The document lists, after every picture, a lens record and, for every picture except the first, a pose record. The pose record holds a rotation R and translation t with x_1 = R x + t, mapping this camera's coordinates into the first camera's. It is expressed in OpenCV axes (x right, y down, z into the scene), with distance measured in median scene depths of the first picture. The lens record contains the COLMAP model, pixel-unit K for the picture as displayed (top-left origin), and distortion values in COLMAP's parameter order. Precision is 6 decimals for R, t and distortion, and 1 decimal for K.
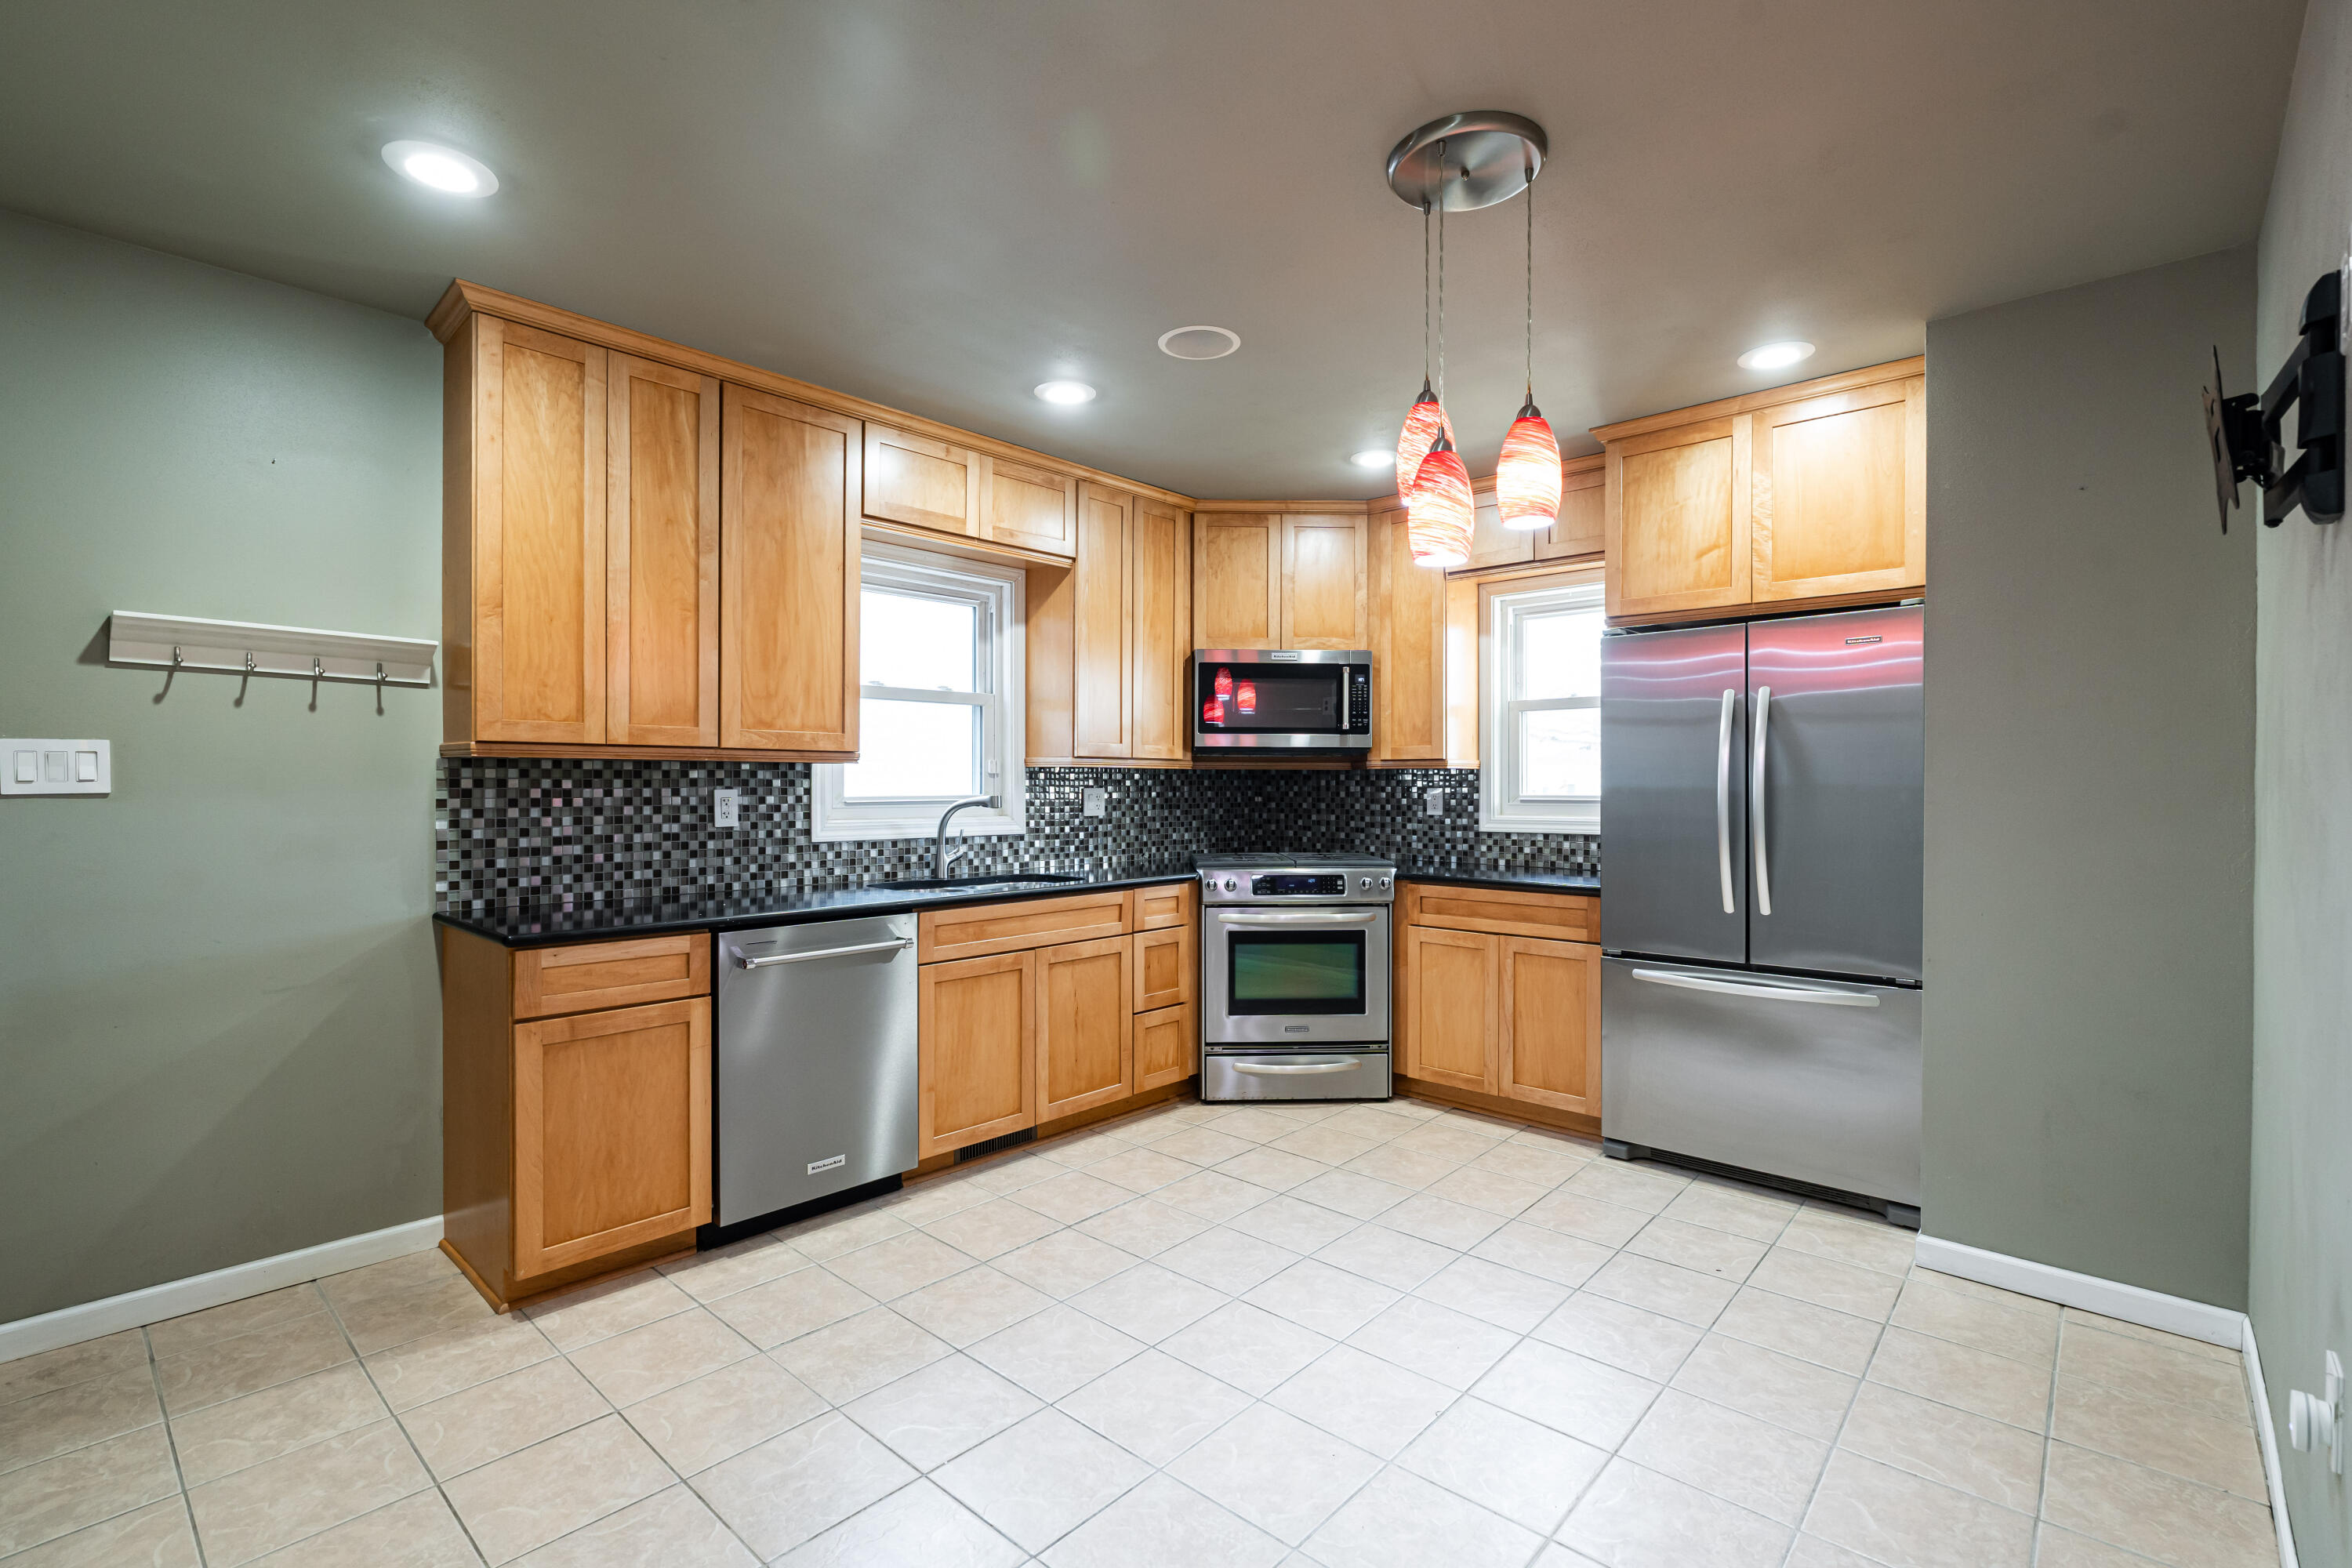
lens RADIAL K [[1060.0, 0, 1166.7], [0, 1060.0, 784.3], [0, 0, 1]] dist [-0.027468, 0.002204]
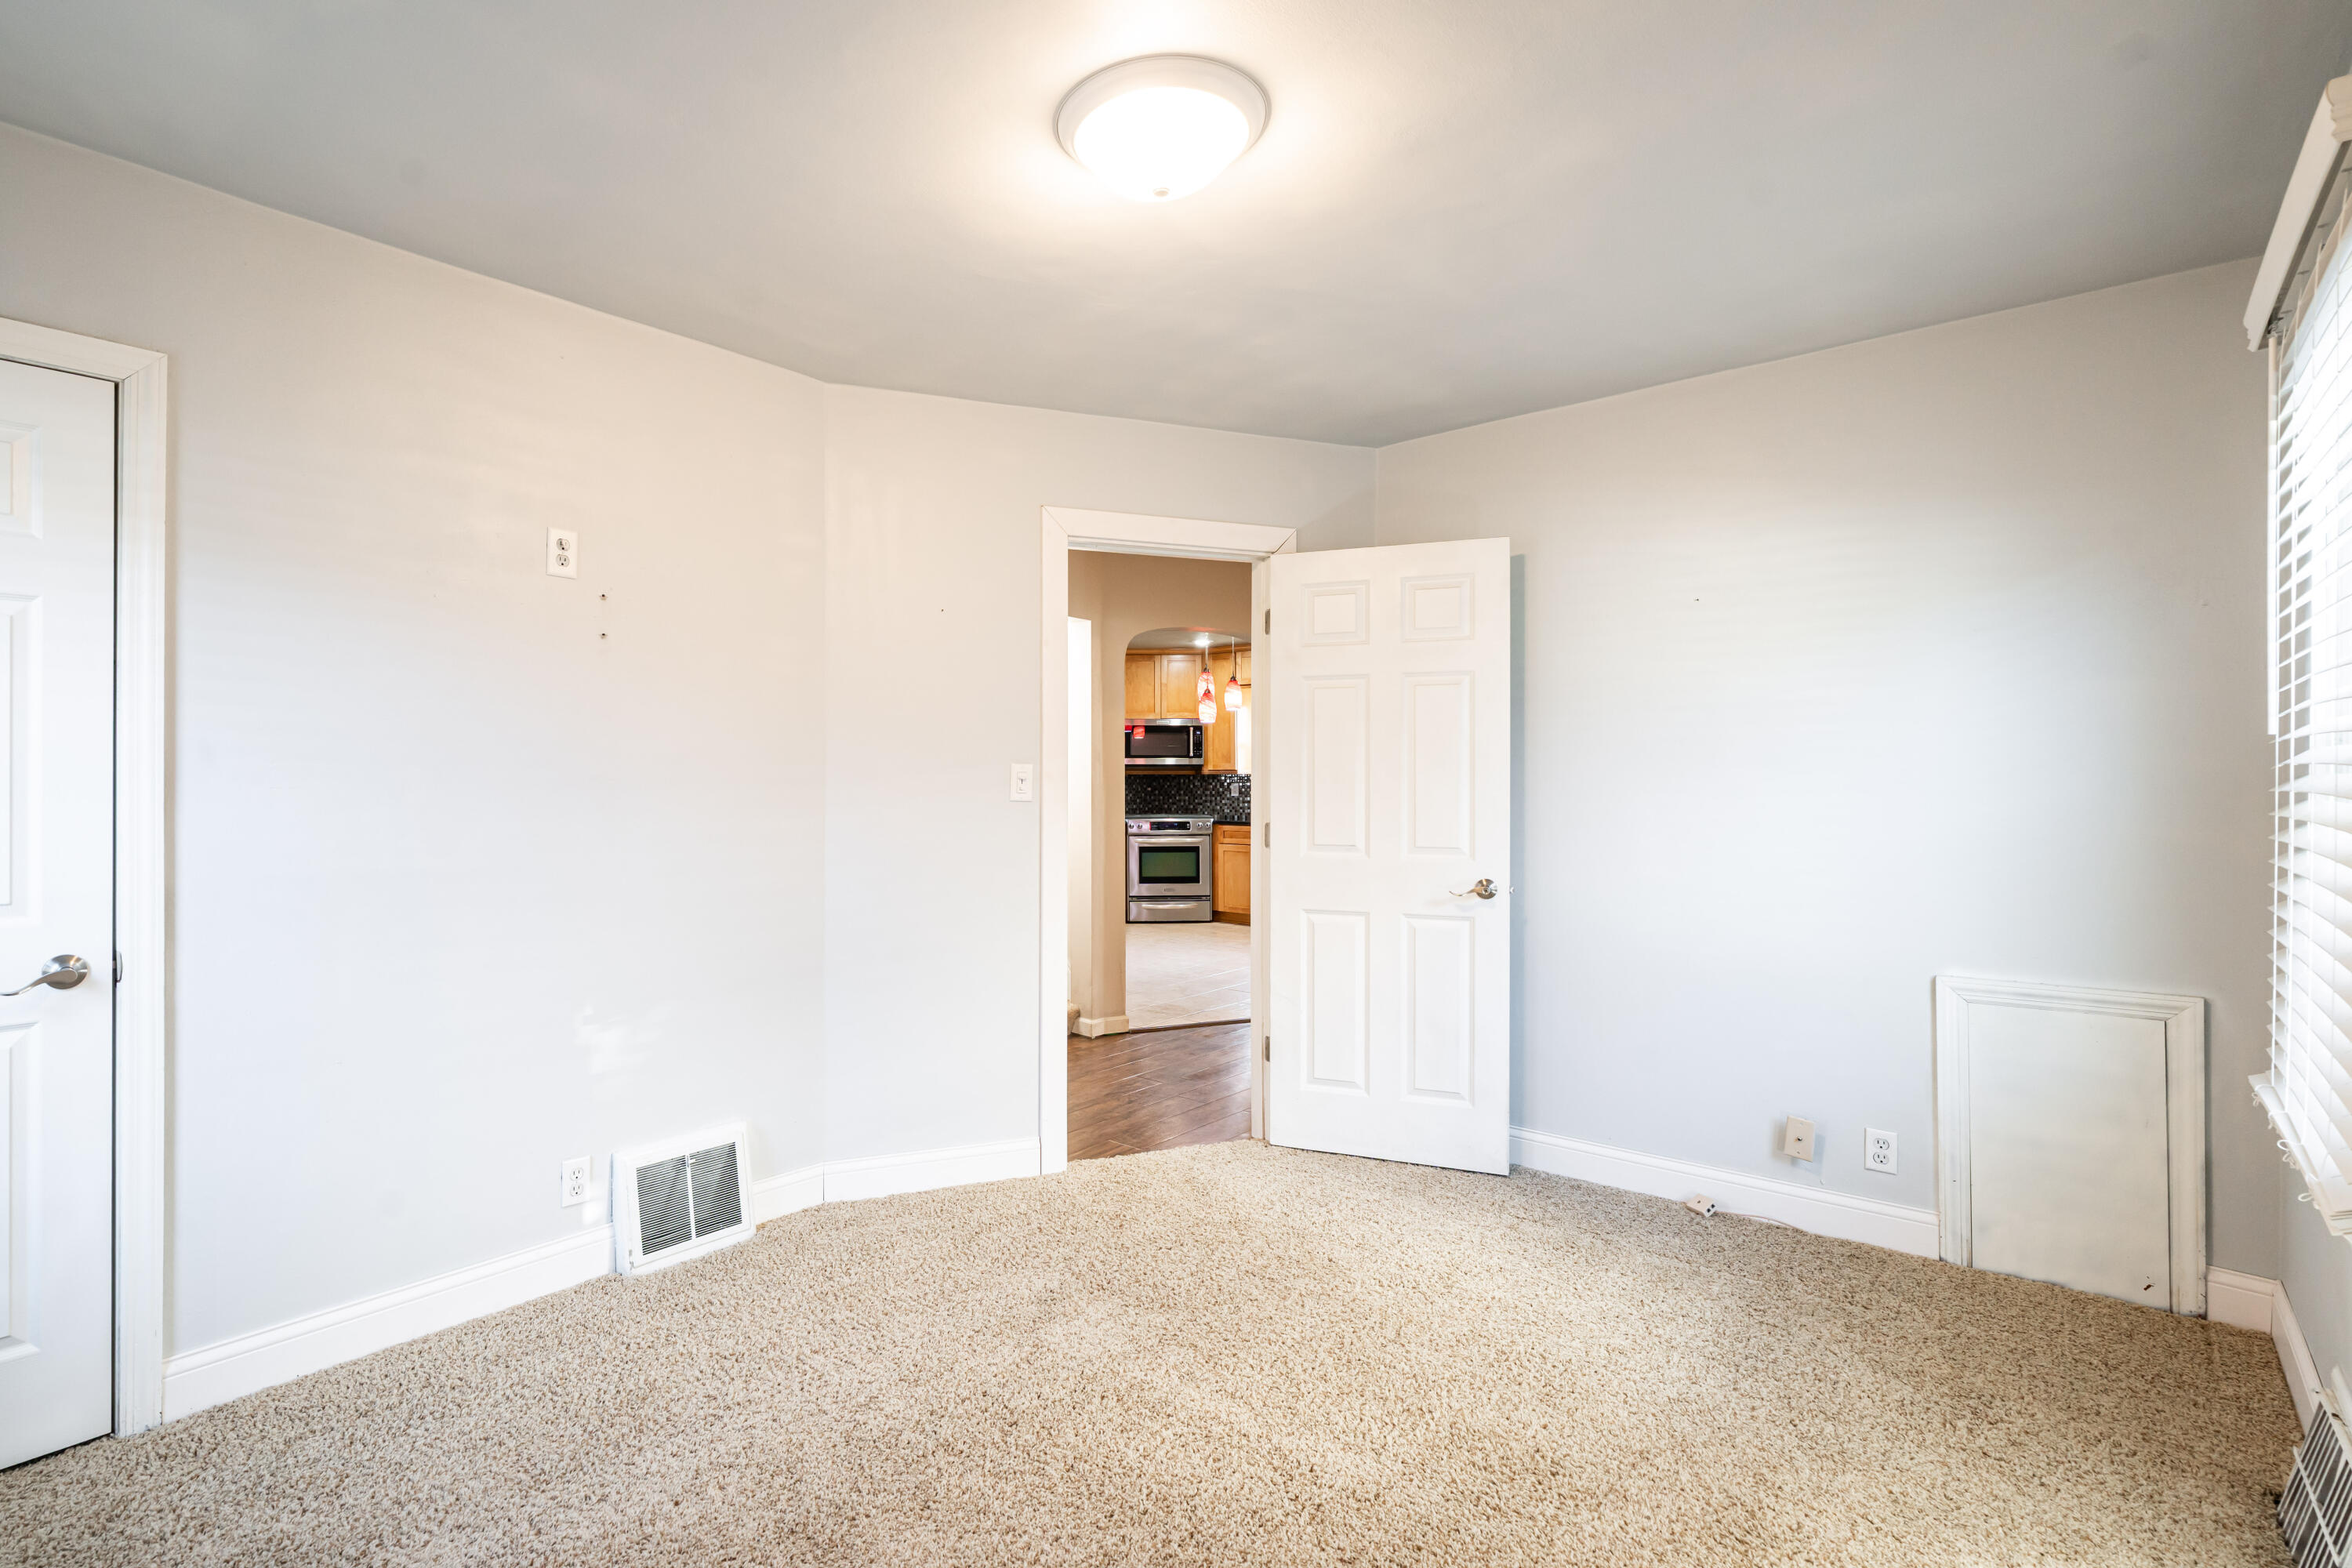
lens RADIAL K [[1060.0, 0, 1178.0], [0, 1060.0, 784.2], [0, 0, 1]] dist [-0.027468, 0.002204]
pose [[0.992730, -0.007208, 0.120146, -0.125502], [0.008029, 0.999948, -0.006349, 0.020455], [-0.120094, 0.007268, 0.992736, -1.216644]]
